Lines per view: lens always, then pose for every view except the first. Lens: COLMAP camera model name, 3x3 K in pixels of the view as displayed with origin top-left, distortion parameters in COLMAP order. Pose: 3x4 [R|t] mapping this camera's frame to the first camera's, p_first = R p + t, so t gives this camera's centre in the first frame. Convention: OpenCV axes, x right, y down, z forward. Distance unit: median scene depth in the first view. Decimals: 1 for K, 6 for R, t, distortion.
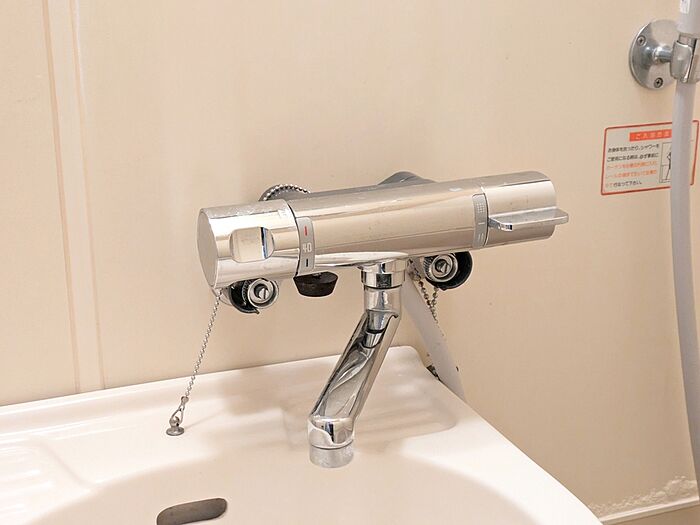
lens RADIAL K [[1063.1, 0, 351.4], [0, 1063.1, 261.5], [0, 0, 1]] dist [0.064839, 0.000000]
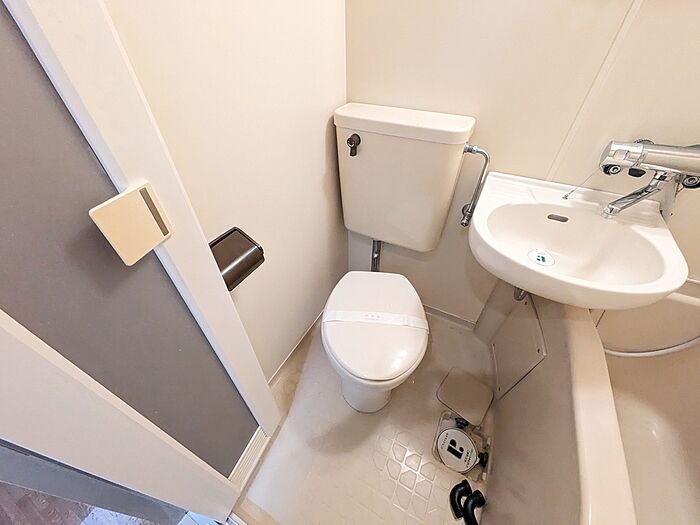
lens RADIAL K [[277.1, 0, 349.9], [0, 277.1, 262.8], [0, 0, 1]] dist [0.002247, 0.001854]
pose [[0.645737, 0.509101, -0.569069, 0.029630], [-0.217836, 0.837141, 0.501739, 0.015528], [0.731827, -0.200028, 0.651473, -0.309503]]
